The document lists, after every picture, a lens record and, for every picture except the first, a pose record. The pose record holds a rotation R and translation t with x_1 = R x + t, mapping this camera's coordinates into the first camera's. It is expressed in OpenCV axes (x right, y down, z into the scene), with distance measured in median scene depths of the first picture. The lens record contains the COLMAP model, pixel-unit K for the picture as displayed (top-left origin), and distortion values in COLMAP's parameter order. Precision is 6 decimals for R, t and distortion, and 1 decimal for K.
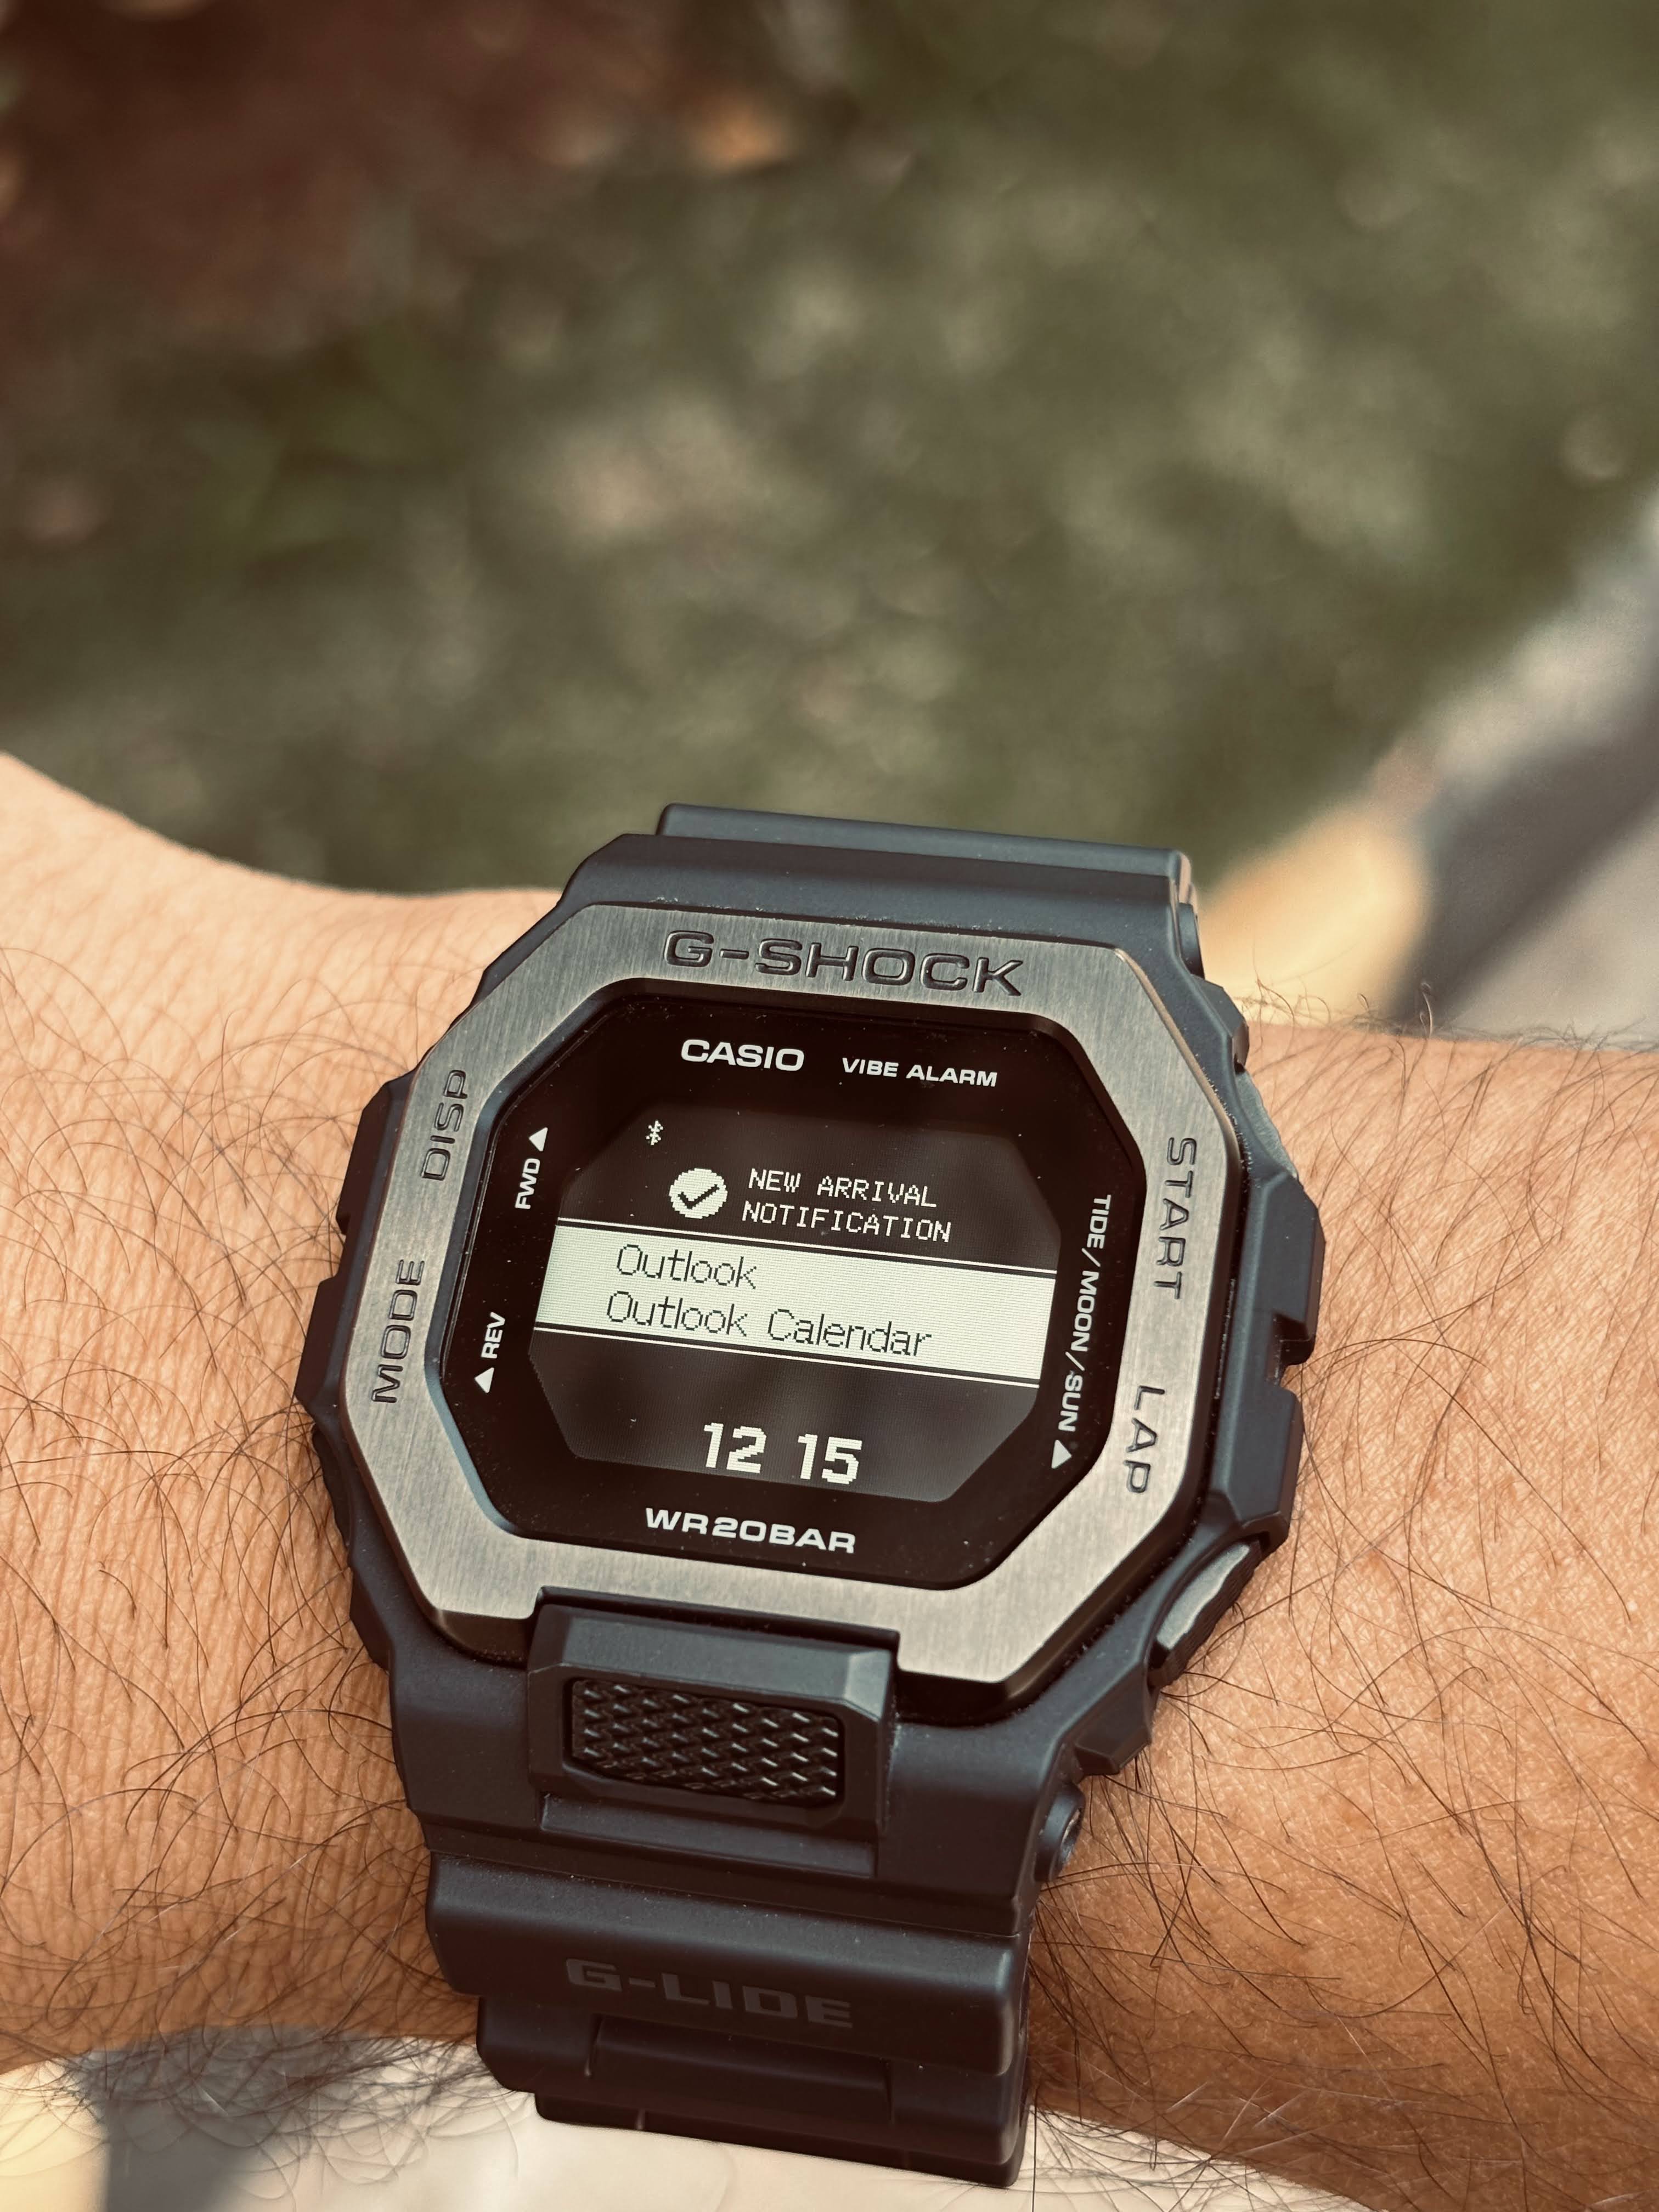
lens RADIAL K [[3418.6, 0, 800.7], [0, 3418.6, 1098.7], [0, 0, 1]] dist [0.254138, -1.232965]
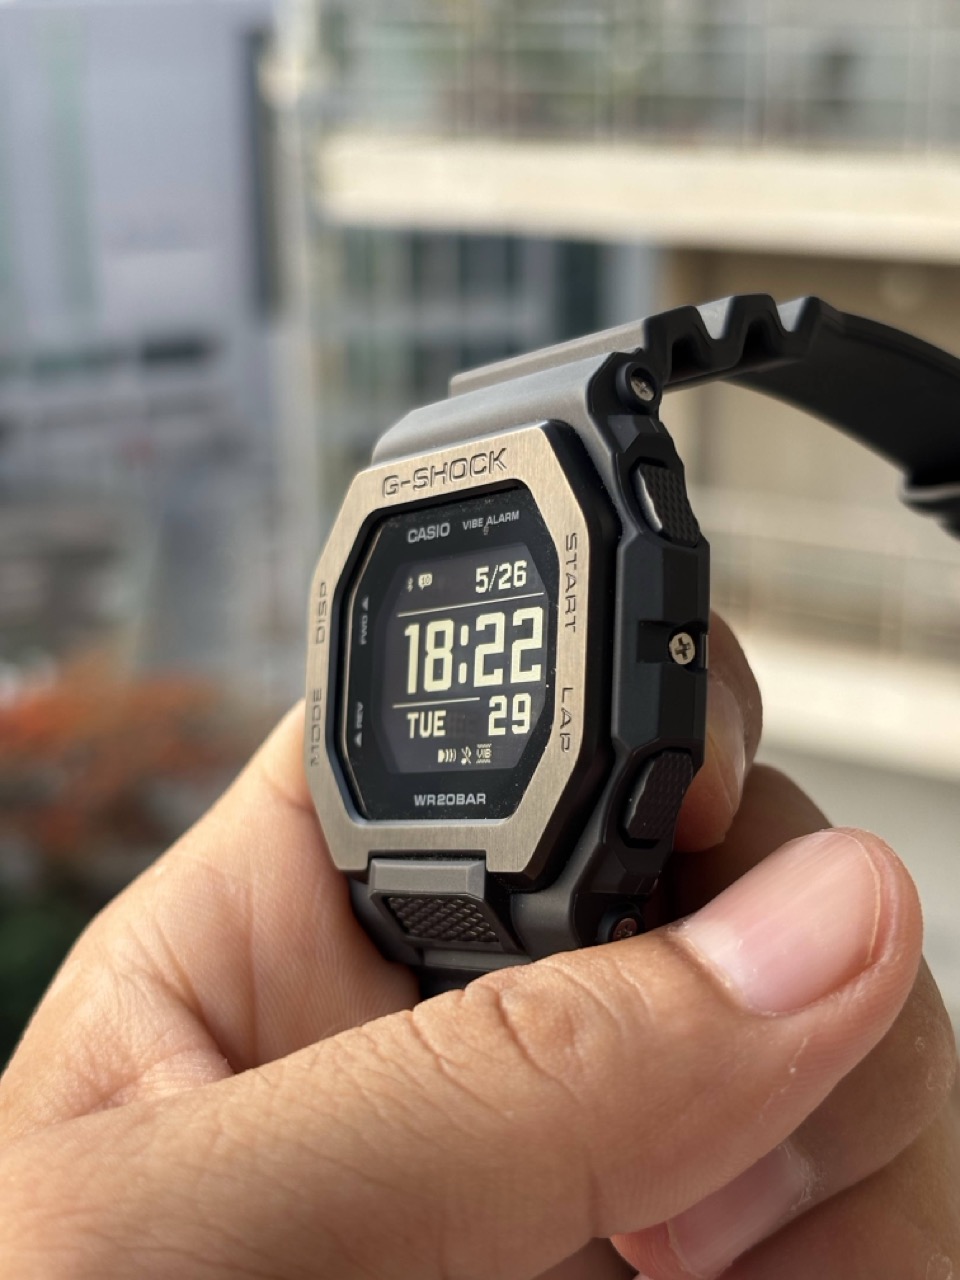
lens RADIAL K [[1934.9, 0, 480.1], [0, 1934.9, 588.2], [0, 0, 1]] dist [0.237359, -0.002286]
pose [[0.736081, -0.247332, -0.630089, 0.667121], [0.333385, 0.942590, 0.019467, 0.004132], [0.589101, -0.224391, 0.776279, 0.222250]]
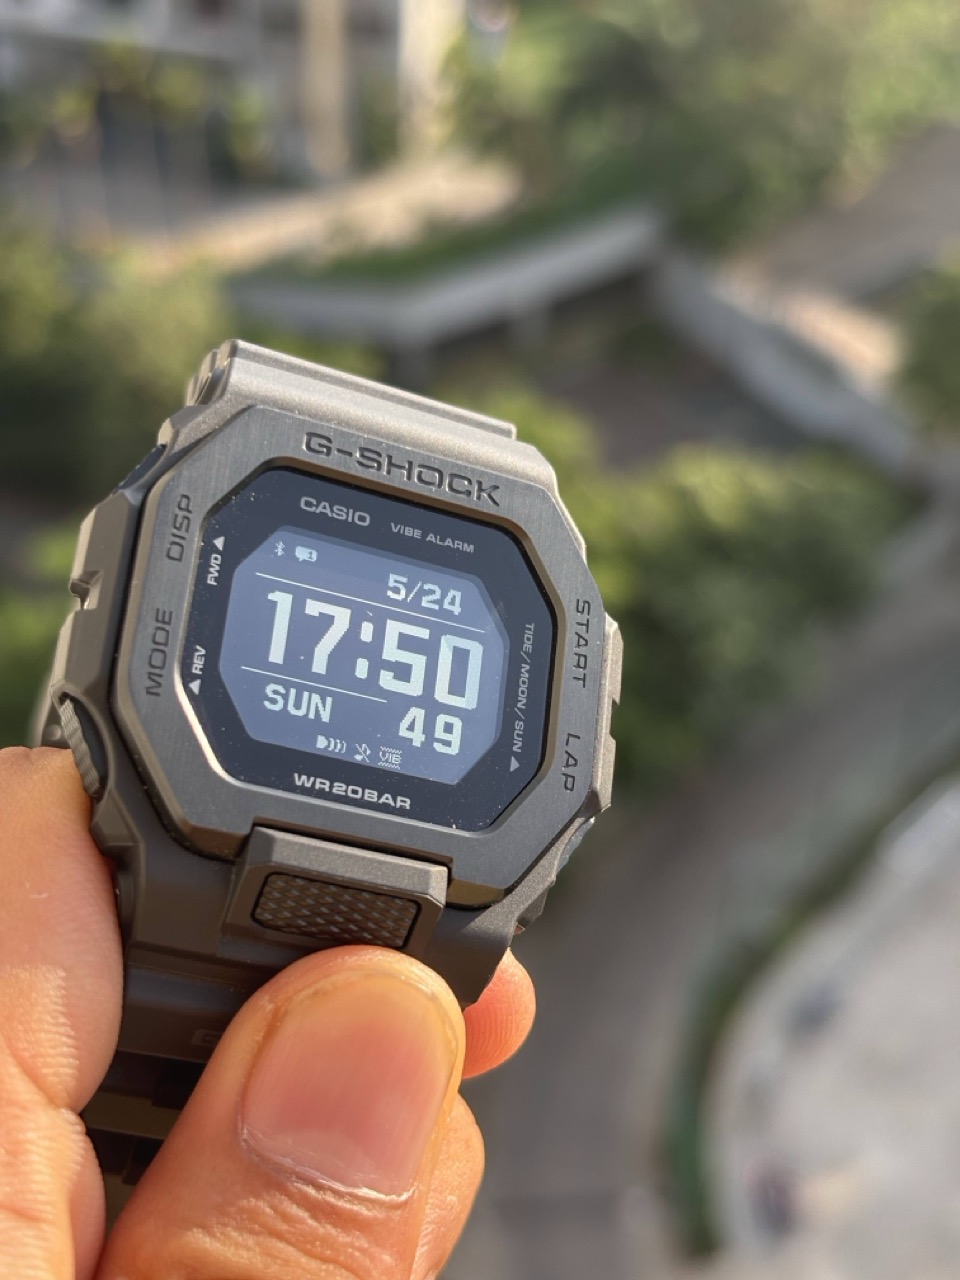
lens RADIAL K [[1978.2, 0, 463.3], [0, 1978.2, 635.8], [0, 0, 1]] dist [0.254138, -1.232965]
pose [[0.842399, 0.117443, 0.525900, -0.496002], [-0.162091, 0.985987, 0.039452, -0.000972], [-0.513897, -0.118479, 0.849631, 0.122340]]
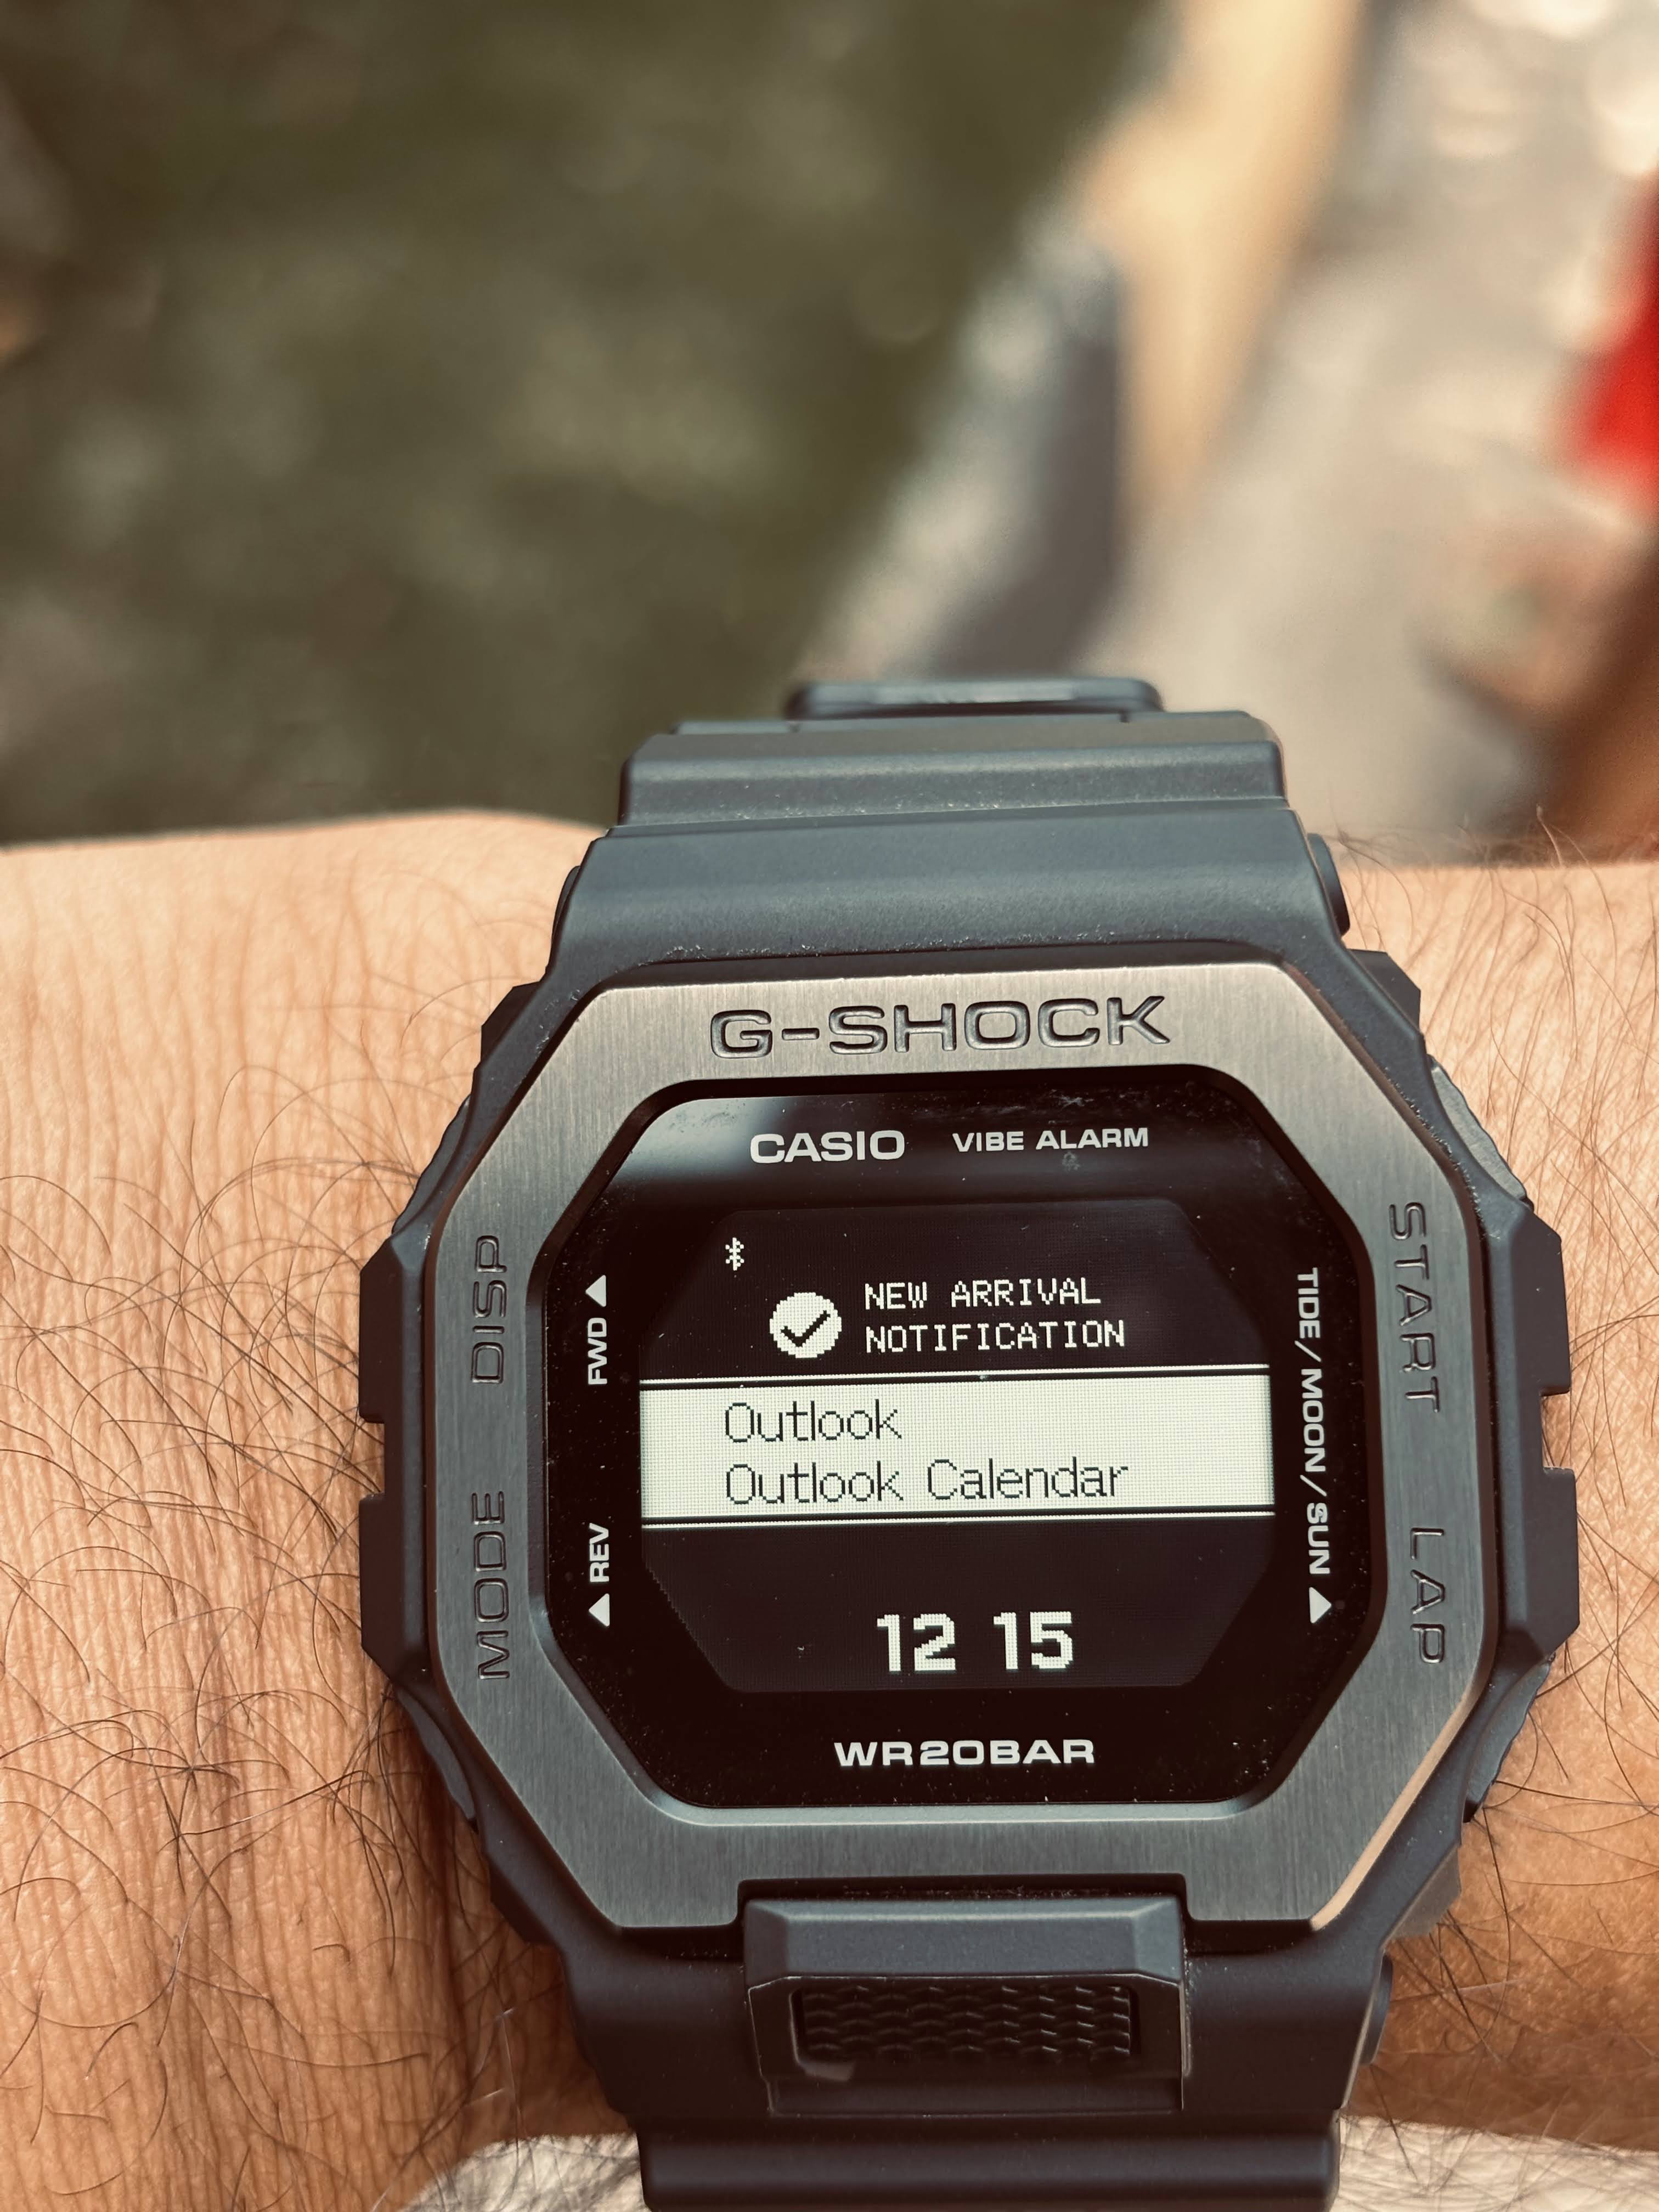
lens RADIAL K [[3418.6, 0, 800.7], [0, 3418.6, 1098.7], [0, 0, 1]] dist [0.254138, -1.232965]
pose [[0.978302, -0.185448, 0.092380, -0.099798], [0.154314, 0.949738, 0.272370, -0.255019], [-0.138248, -0.252205, 0.957748, 0.236535]]
